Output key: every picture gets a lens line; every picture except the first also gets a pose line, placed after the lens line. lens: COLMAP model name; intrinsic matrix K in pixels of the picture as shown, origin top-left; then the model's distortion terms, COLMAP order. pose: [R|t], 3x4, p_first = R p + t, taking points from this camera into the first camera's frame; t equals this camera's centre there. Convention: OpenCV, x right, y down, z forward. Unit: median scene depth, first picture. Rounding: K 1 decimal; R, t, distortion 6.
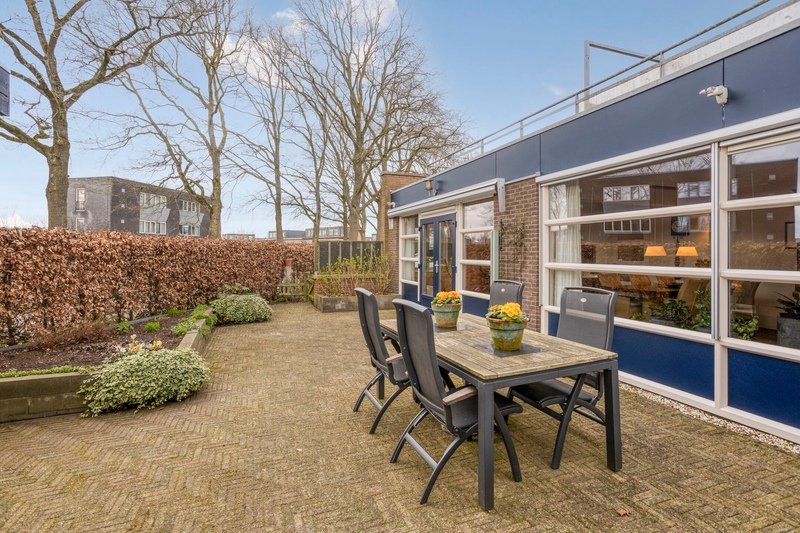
lens RADIAL K [[403.7, 0, 382.2], [0, 403.7, 254.2], [0, 0, 1]] dist [-0.036318, 0.000098]
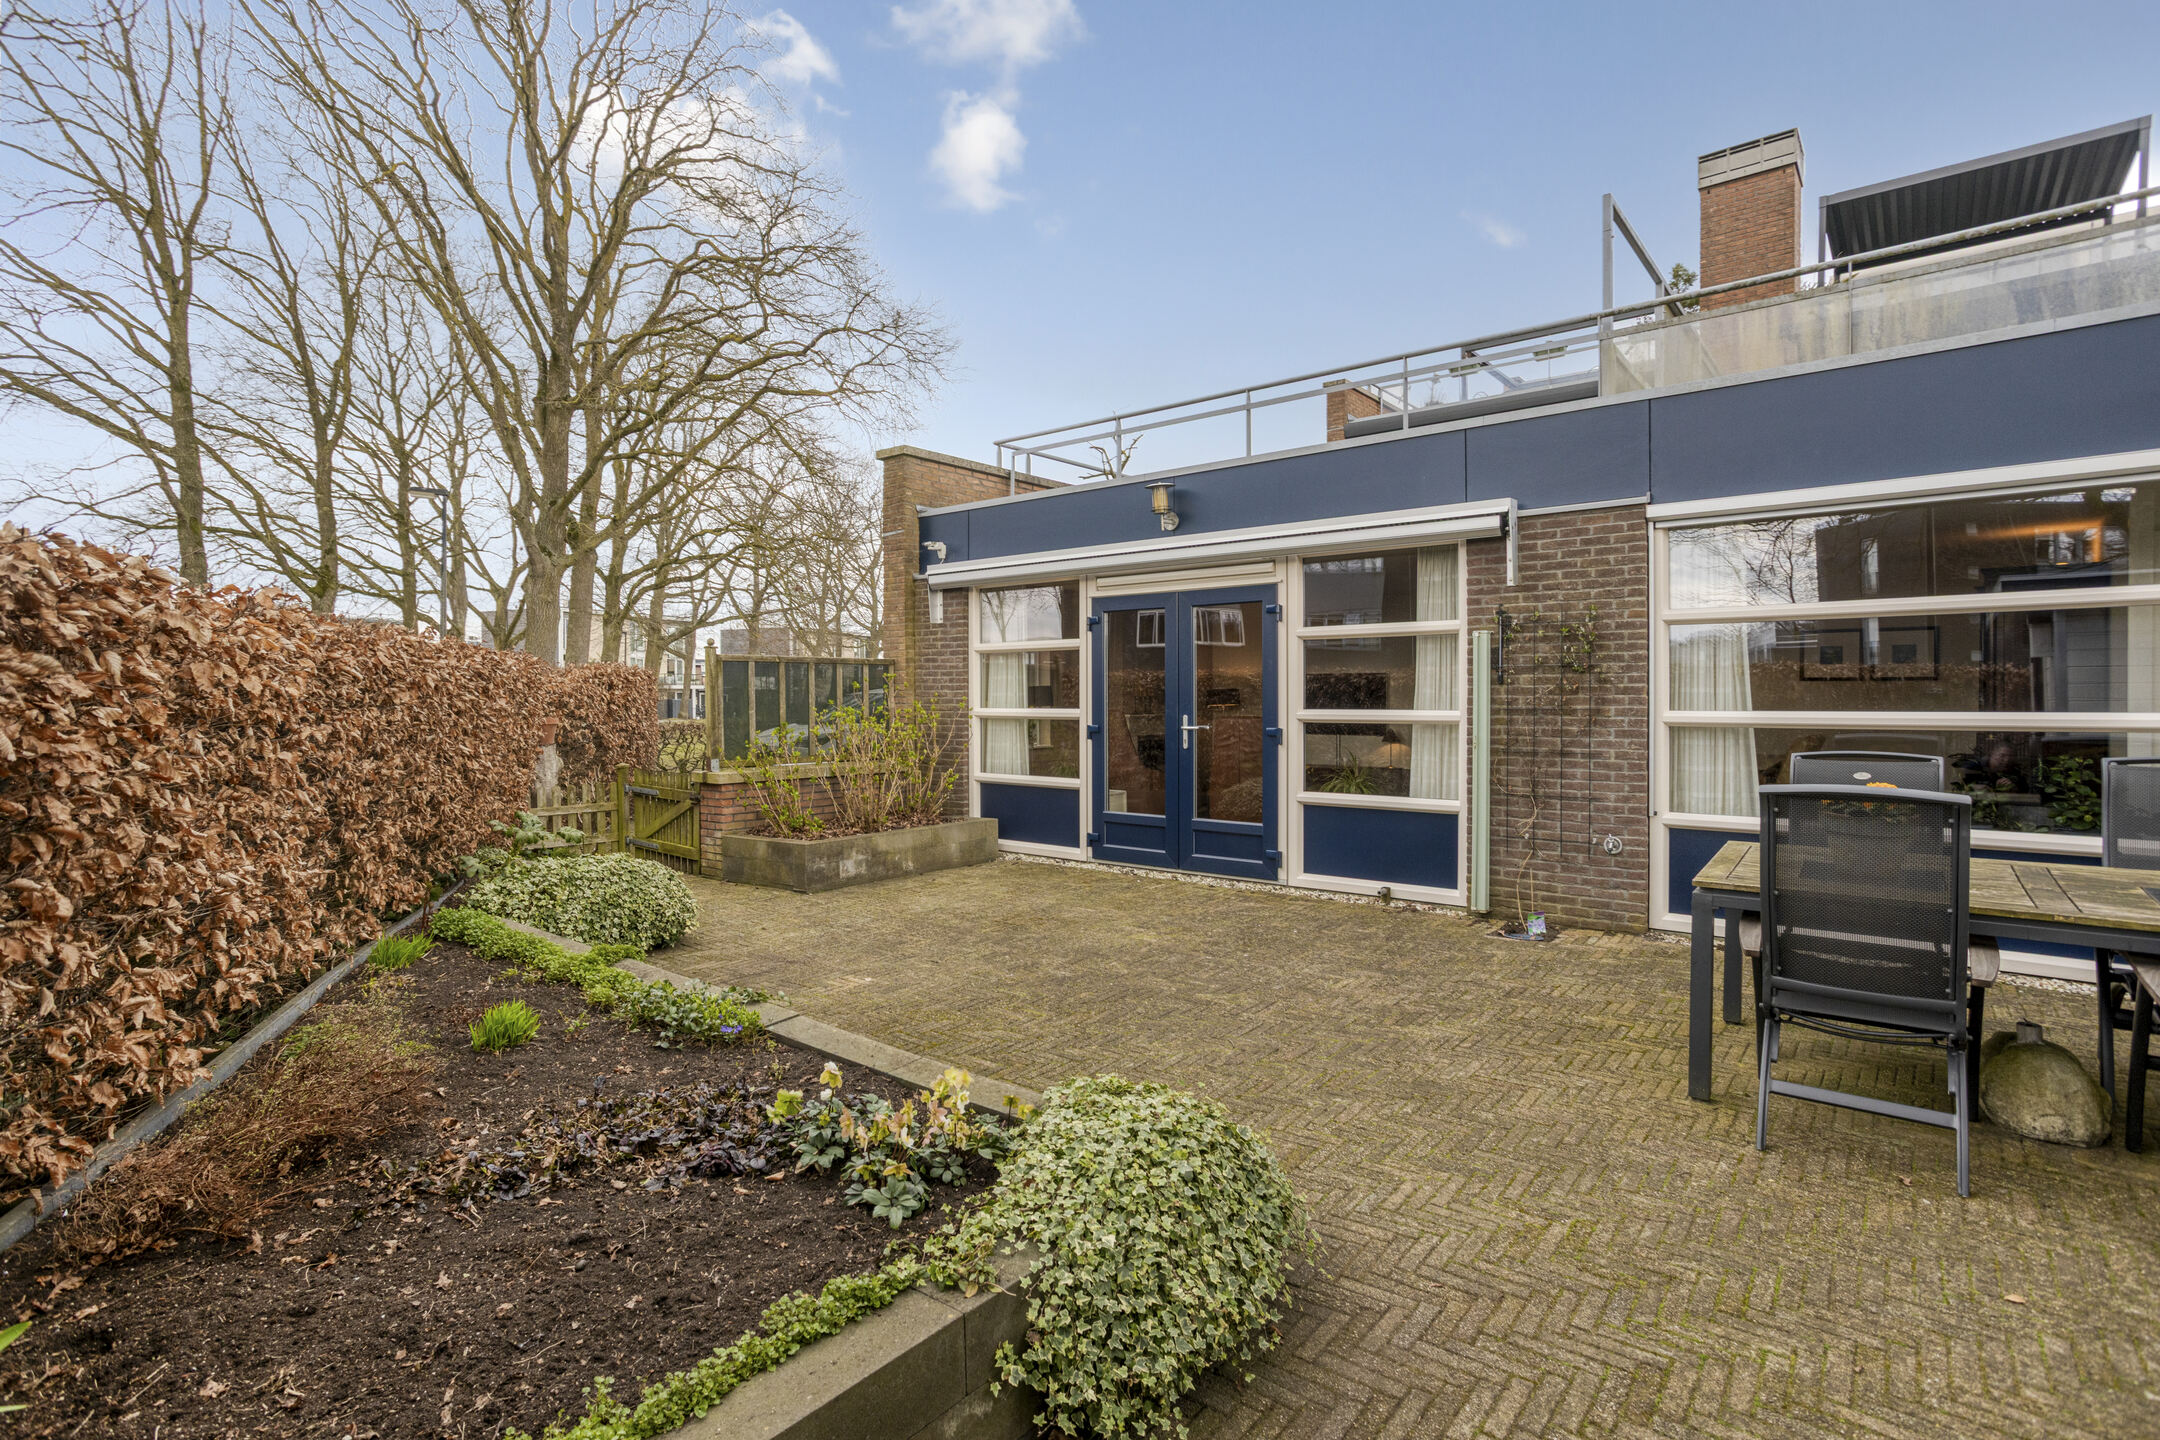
lens RADIAL K [[1090.1, 0, 1031.9], [0, 1090.1, 686.9], [0, 0, 1]] dist [-0.036318, 0.000098]
pose [[0.855733, 0.003693, 0.517404, -0.525474], [0.006014, 0.999836, -0.017083, 0.007636], [-0.517382, 0.017730, 0.855571, 0.272158]]
